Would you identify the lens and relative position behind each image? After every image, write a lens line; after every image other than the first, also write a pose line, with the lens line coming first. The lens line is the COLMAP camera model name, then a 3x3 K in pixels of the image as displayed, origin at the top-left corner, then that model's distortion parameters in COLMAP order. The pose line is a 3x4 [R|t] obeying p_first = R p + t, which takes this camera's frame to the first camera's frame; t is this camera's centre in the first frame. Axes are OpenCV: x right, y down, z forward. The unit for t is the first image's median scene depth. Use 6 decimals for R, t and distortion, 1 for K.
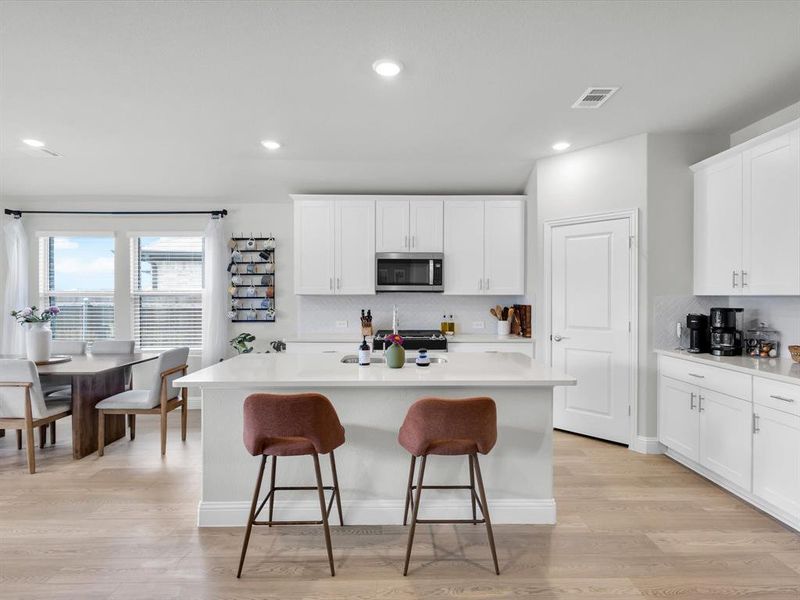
lens RADIAL K [[420.4, 0, 401.1], [0, 420.4, 297.6], [0, 0, 1]] dist [0.005991, -0.000389]
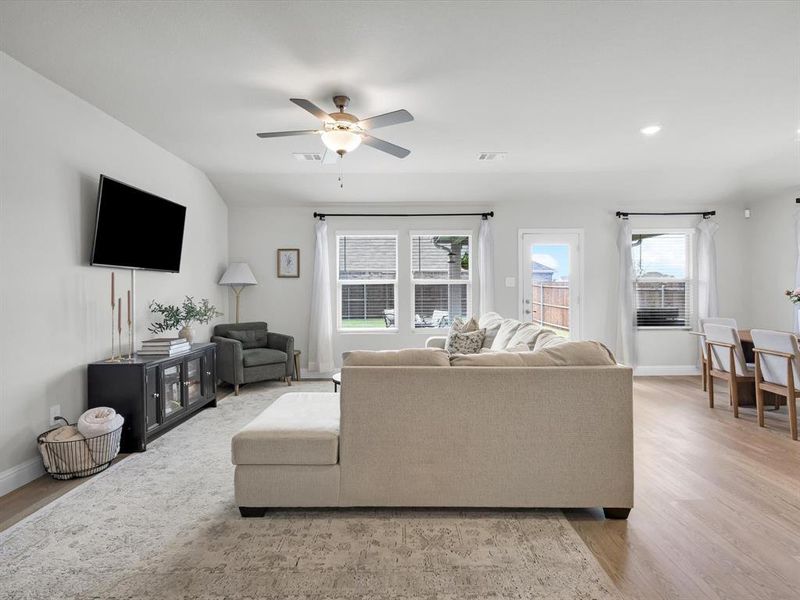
lens RADIAL K [[418.2, 0, 402.8], [0, 418.2, 292.0], [0, 0, 1]] dist [0.000638, 0.000758]
pose [[-0.002193, 0.001981, -0.999996, 0.133739], [-0.000367, 0.999998, 0.001982, 0.026438], [0.999998, 0.000372, -0.002192, 0.003705]]
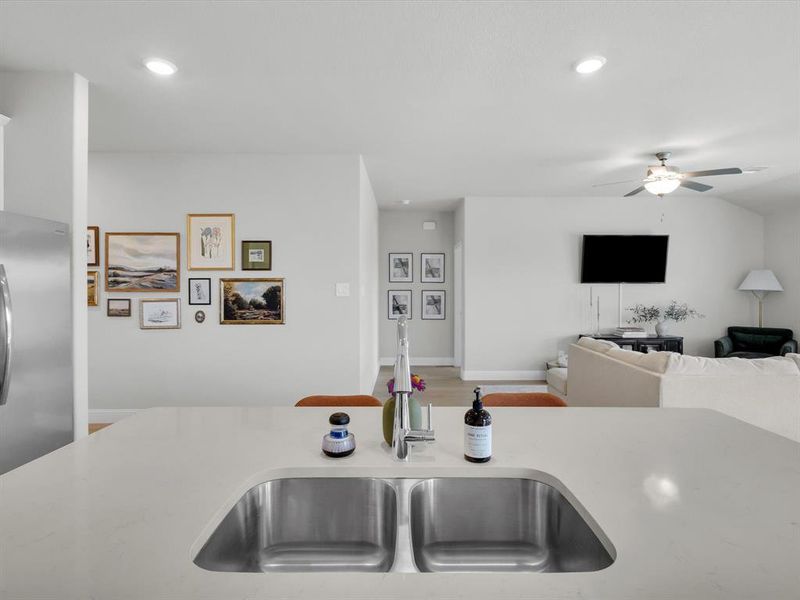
lens RADIAL K [[418.2, 0, 402.8], [0, 418.2, 292.0], [0, 0, 1]] dist [0.000638, 0.000758]
pose [[-0.999769, -0.000059, 0.021502, -0.020155], [0.000214, 0.999919, 0.012696, -0.005401], [-0.021501, 0.012697, -0.999688, 0.824723]]
